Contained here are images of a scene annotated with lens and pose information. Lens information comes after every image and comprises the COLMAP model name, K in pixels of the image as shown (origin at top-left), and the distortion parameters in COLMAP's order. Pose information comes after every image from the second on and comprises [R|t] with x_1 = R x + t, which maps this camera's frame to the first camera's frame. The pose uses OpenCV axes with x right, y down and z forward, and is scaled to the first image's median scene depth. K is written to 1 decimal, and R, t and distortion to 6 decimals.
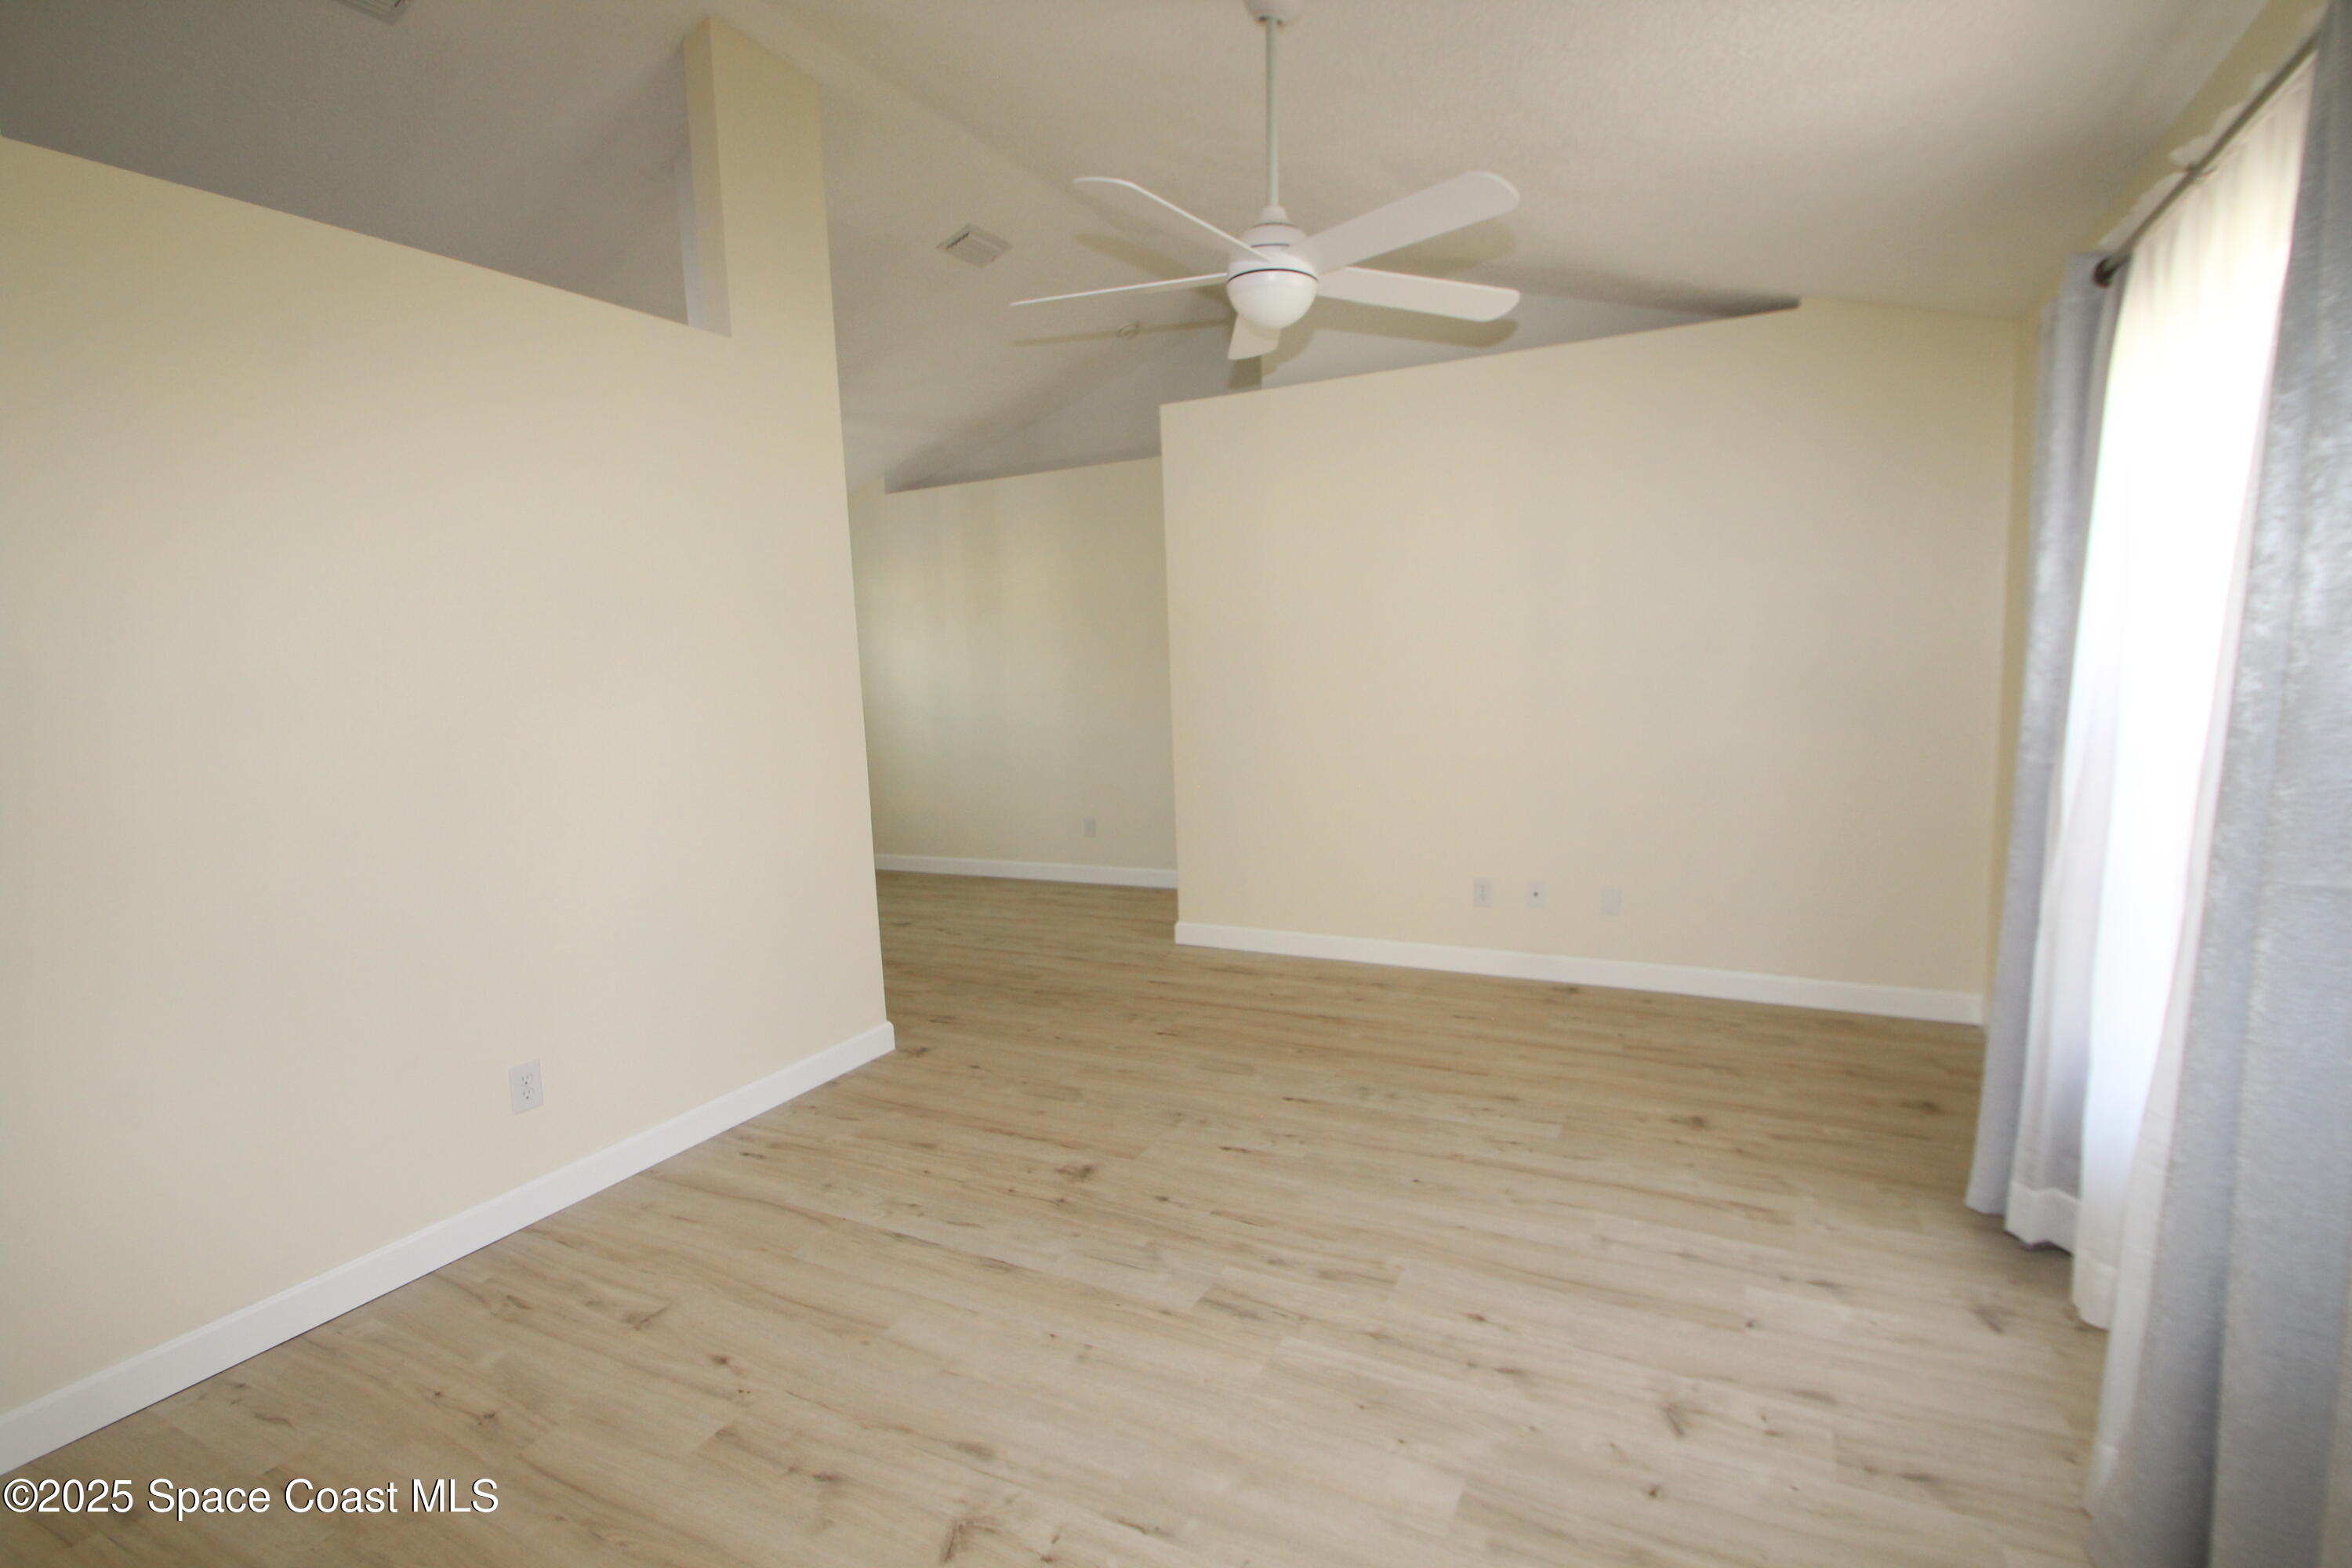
lens RADIAL K [[1107.0, 0, 1170.2], [0, 1107.0, 768.4], [0, 0, 1]] dist [0.002113, -0.011190]
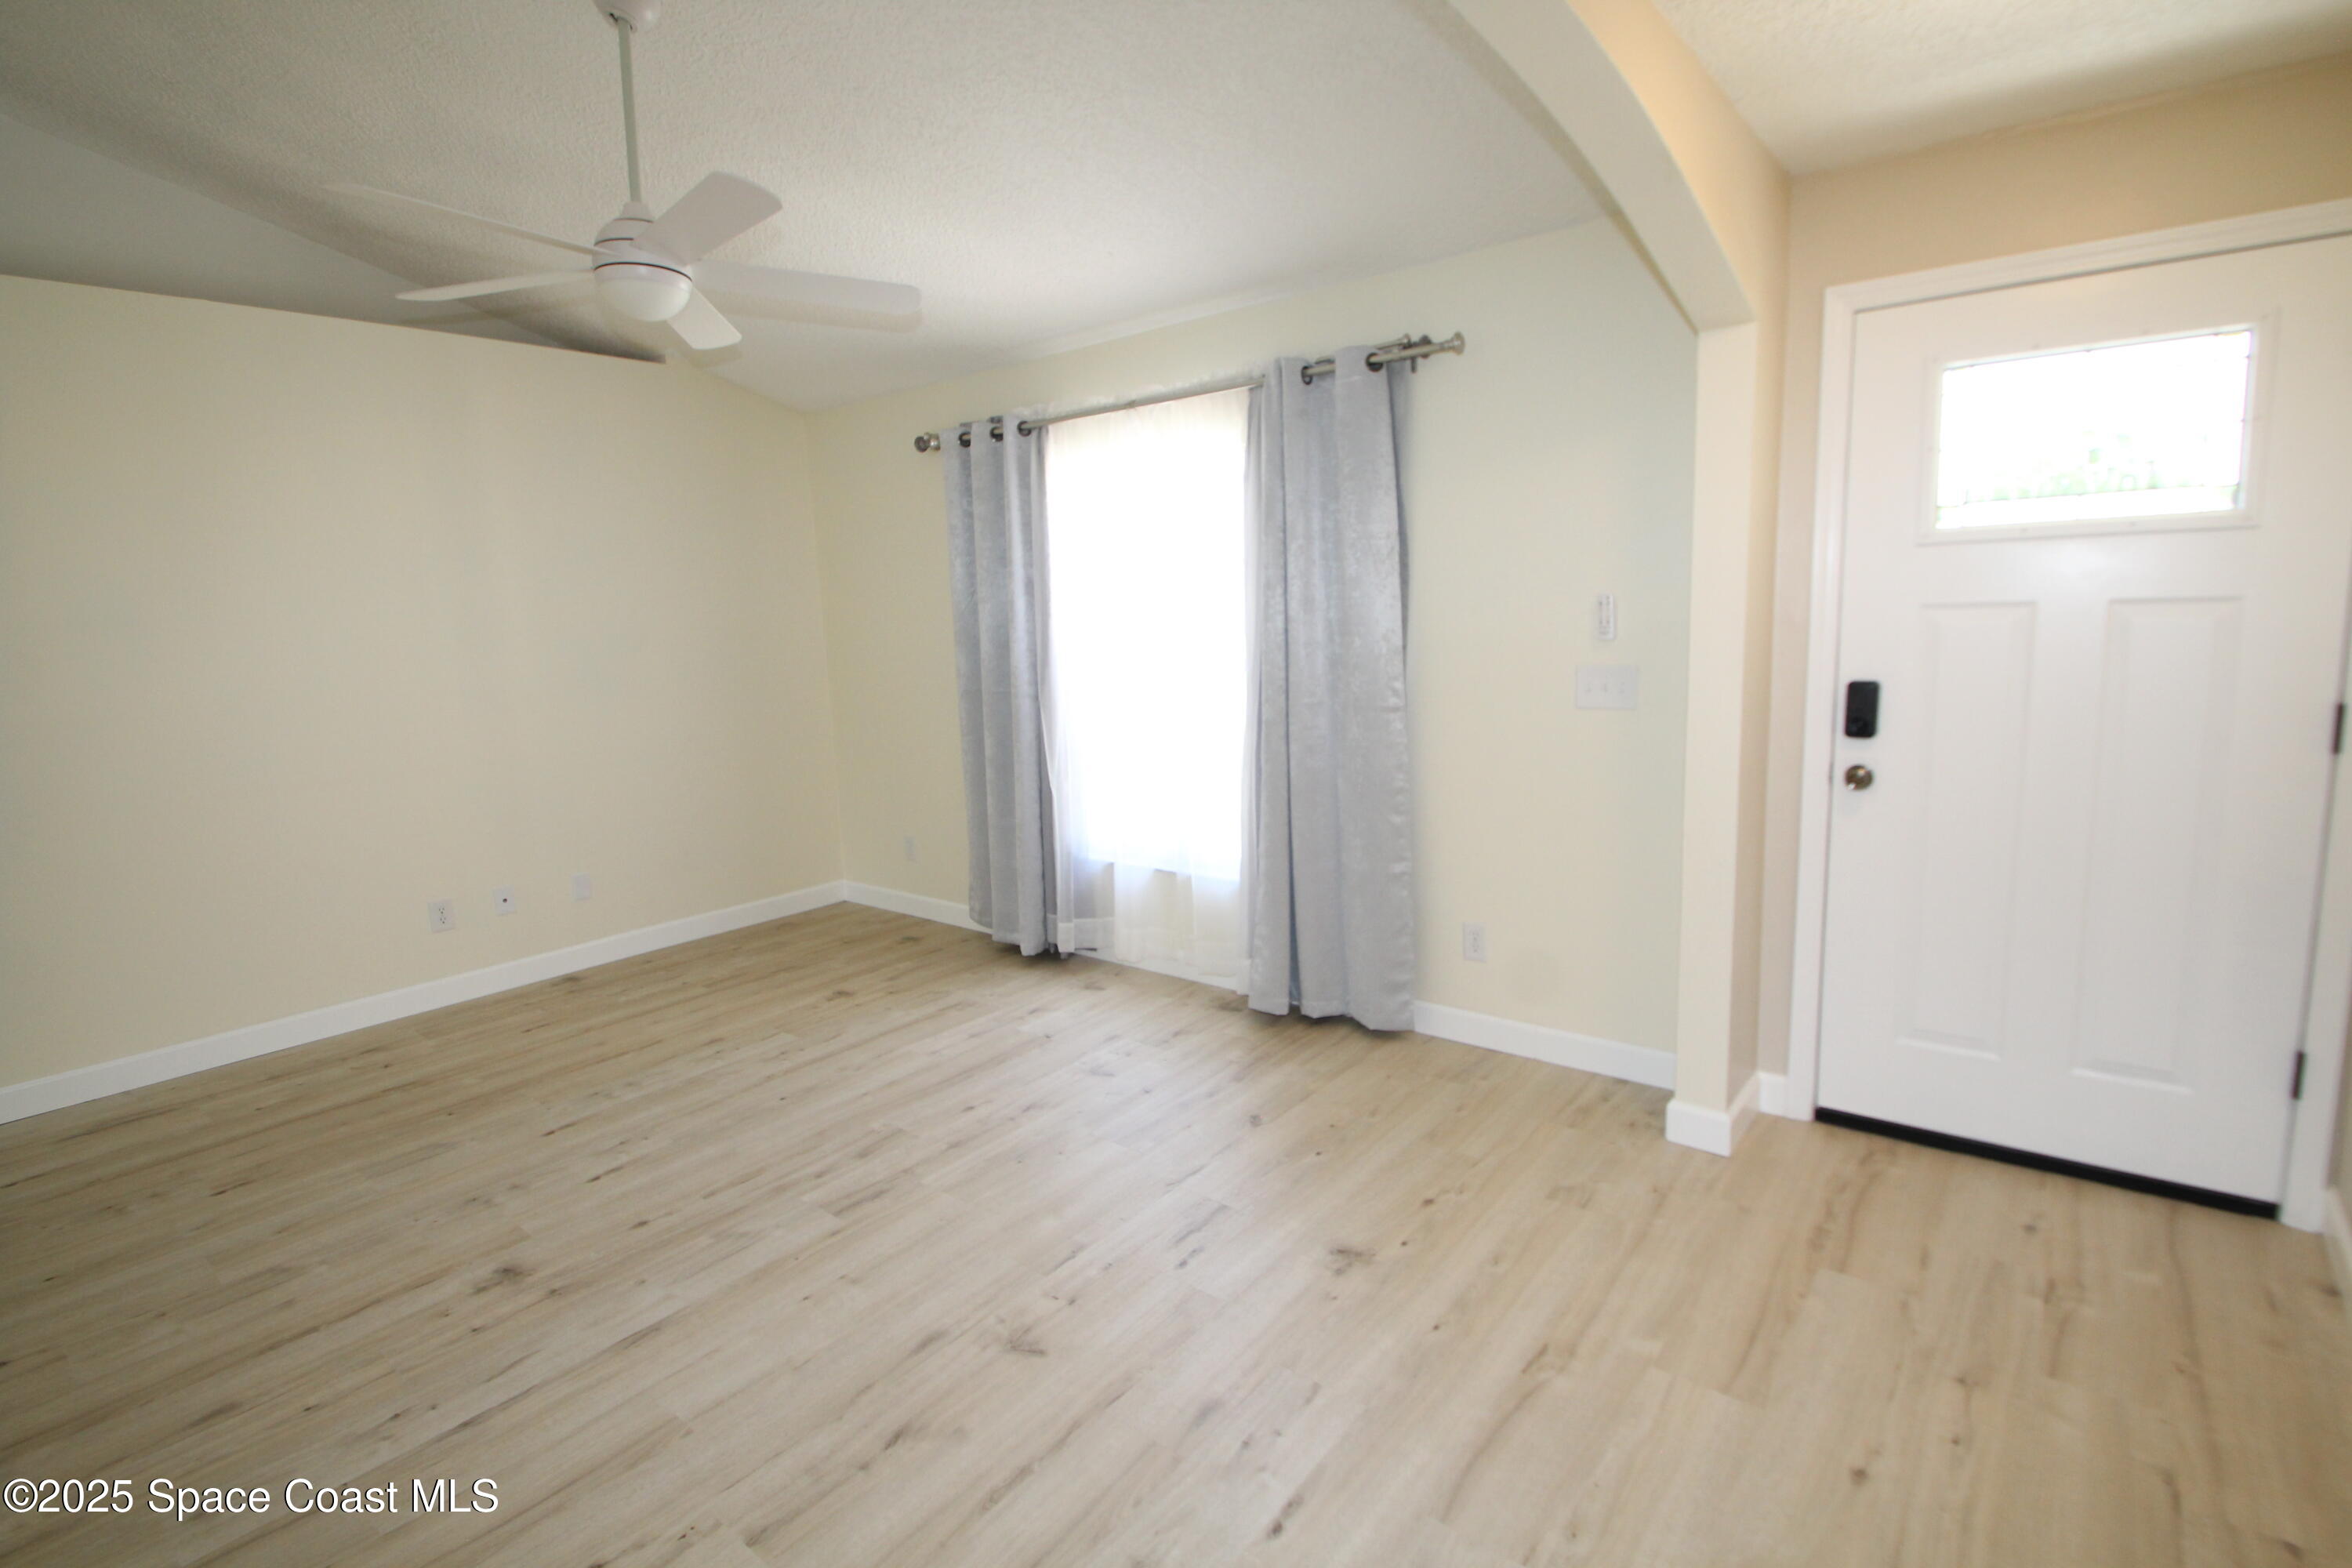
lens RADIAL K [[1107.0, 0, 1229.4], [0, 1107.0, 794.2], [0, 0, 1]] dist [0.002113, -0.011190]
pose [[0.169254, -0.140657, 0.975484, -0.738189], [0.131477, 0.984140, 0.119093, -0.015187], [-0.976763, 0.108097, 0.185063, 0.281139]]
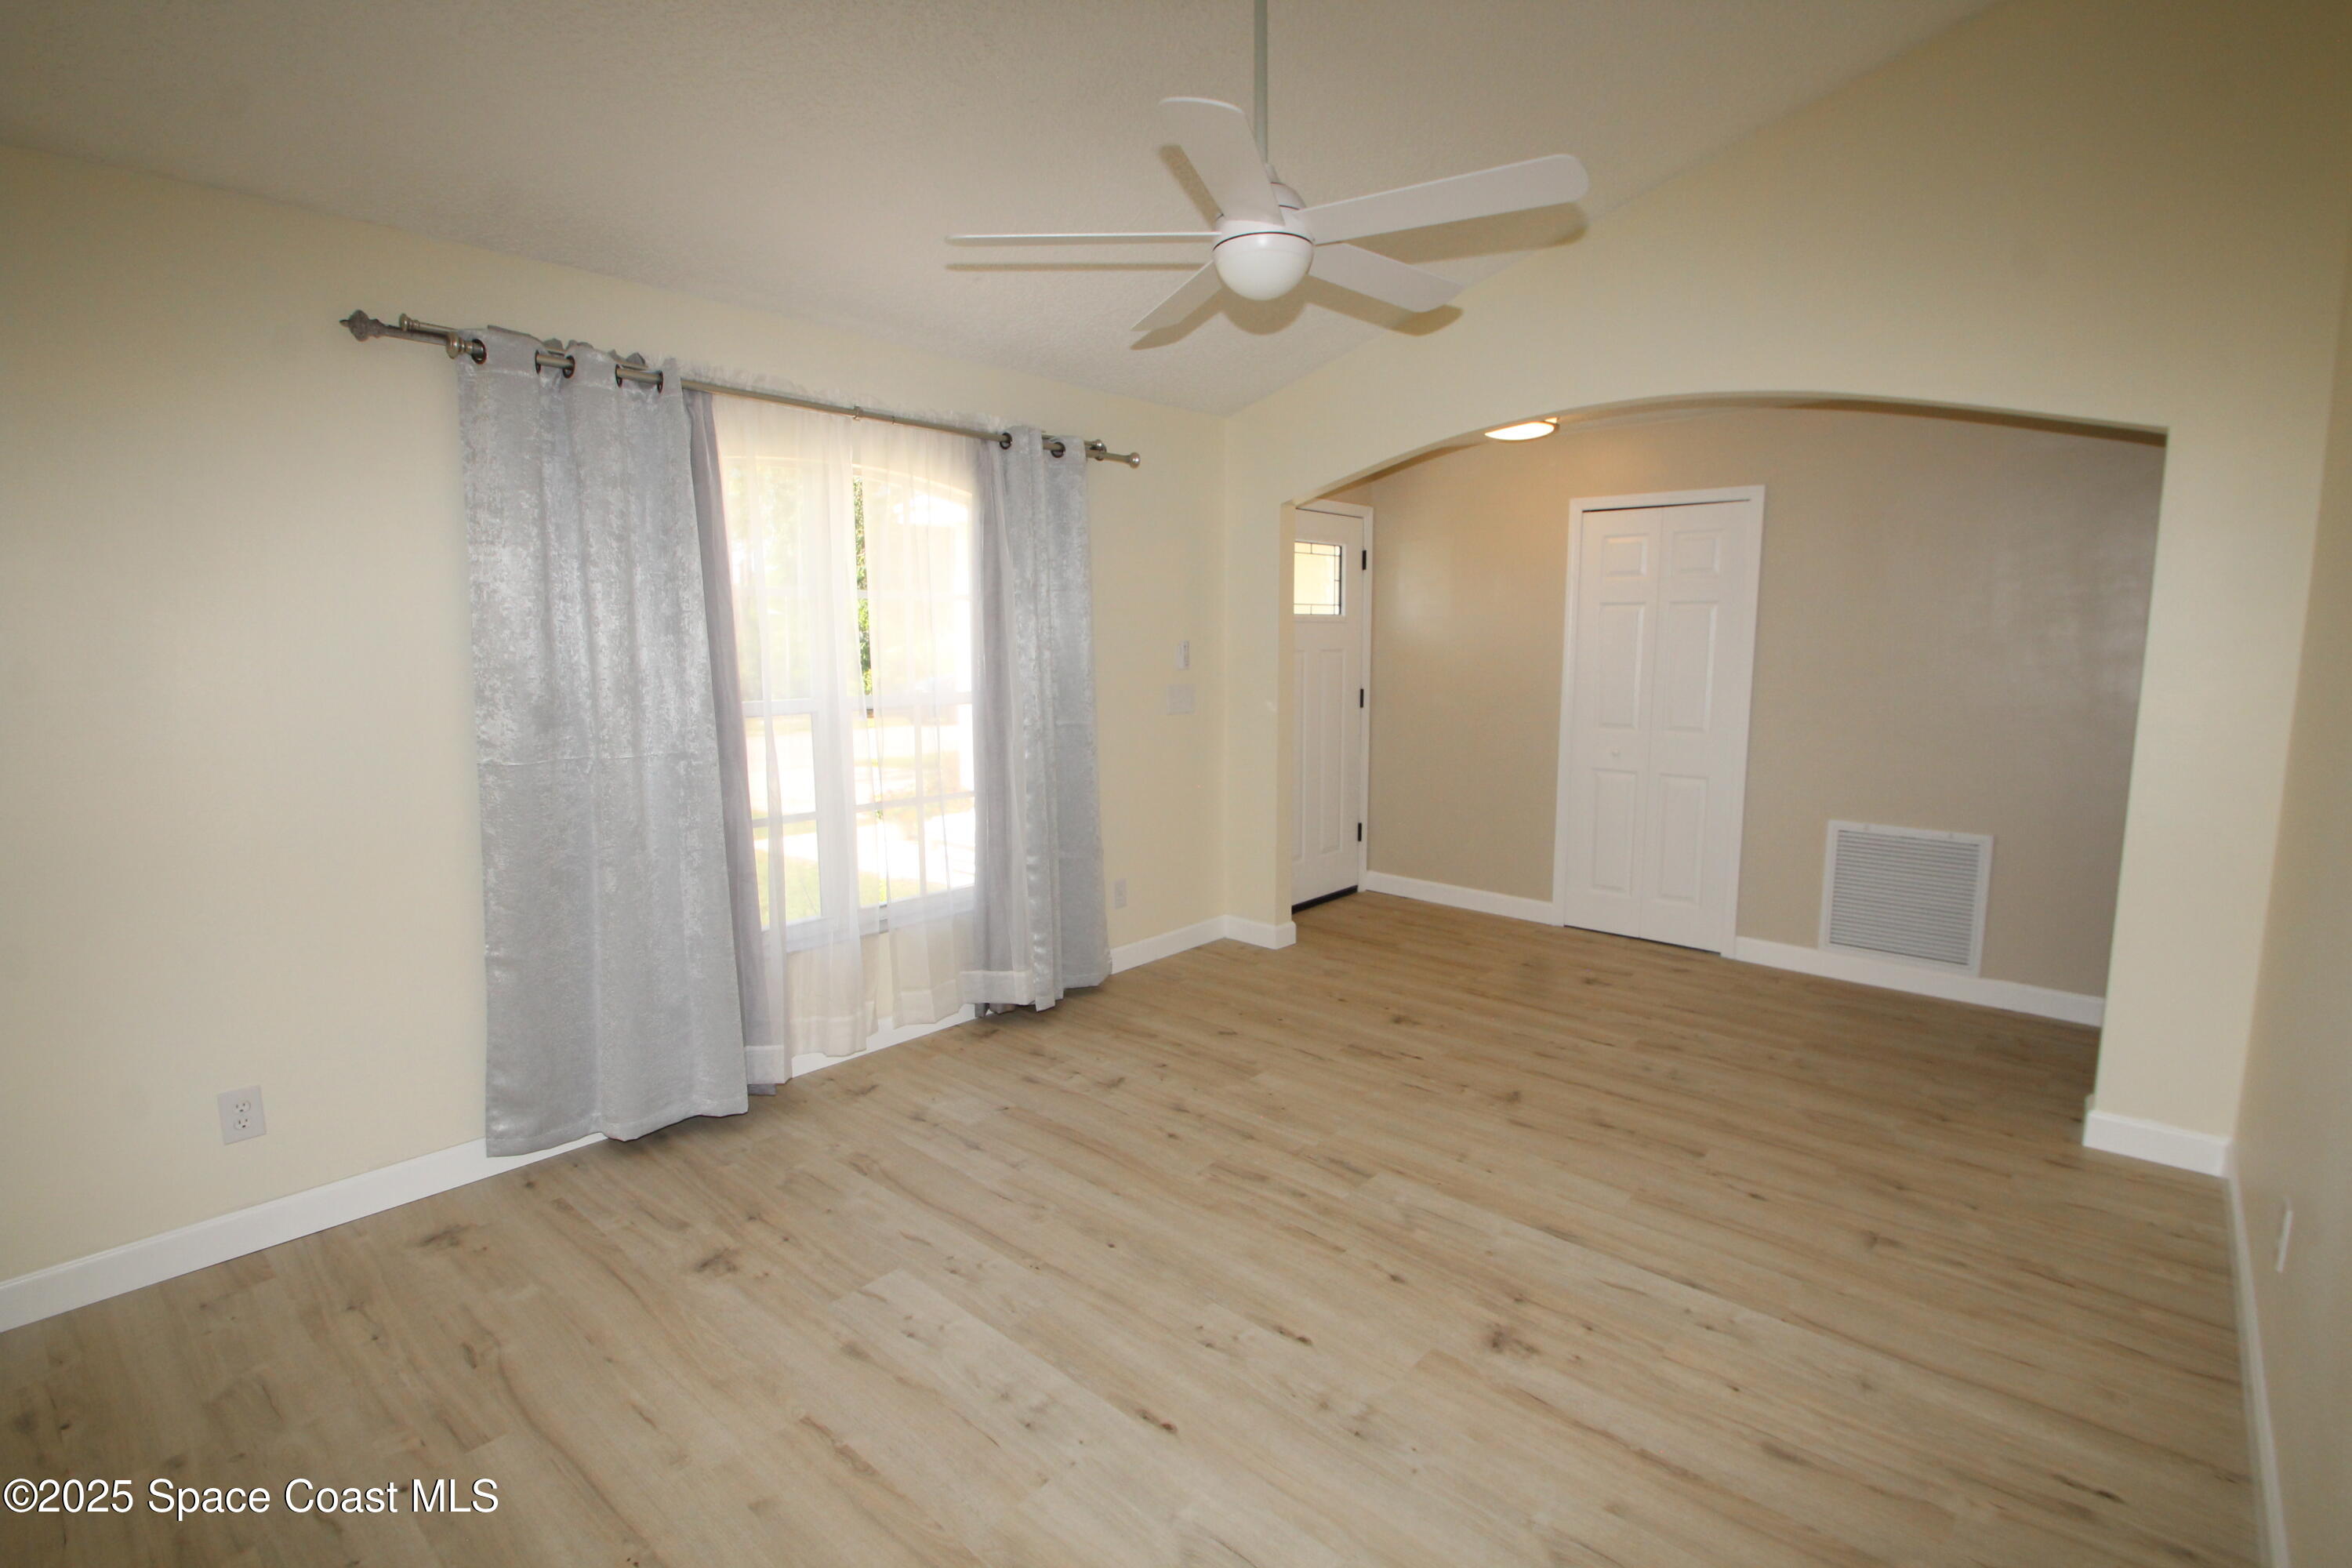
lens RADIAL K [[1107.0, 0, 1191.7], [0, 1107.0, 782.2], [0, 0, 1]] dist [0.002113, -0.011190]
pose [[-0.975706, 0.002512, 0.219070, -0.038883], [0.052678, 0.973289, 0.223456, -0.184942], [-0.212657, 0.229568, -0.949777, 1.665808]]
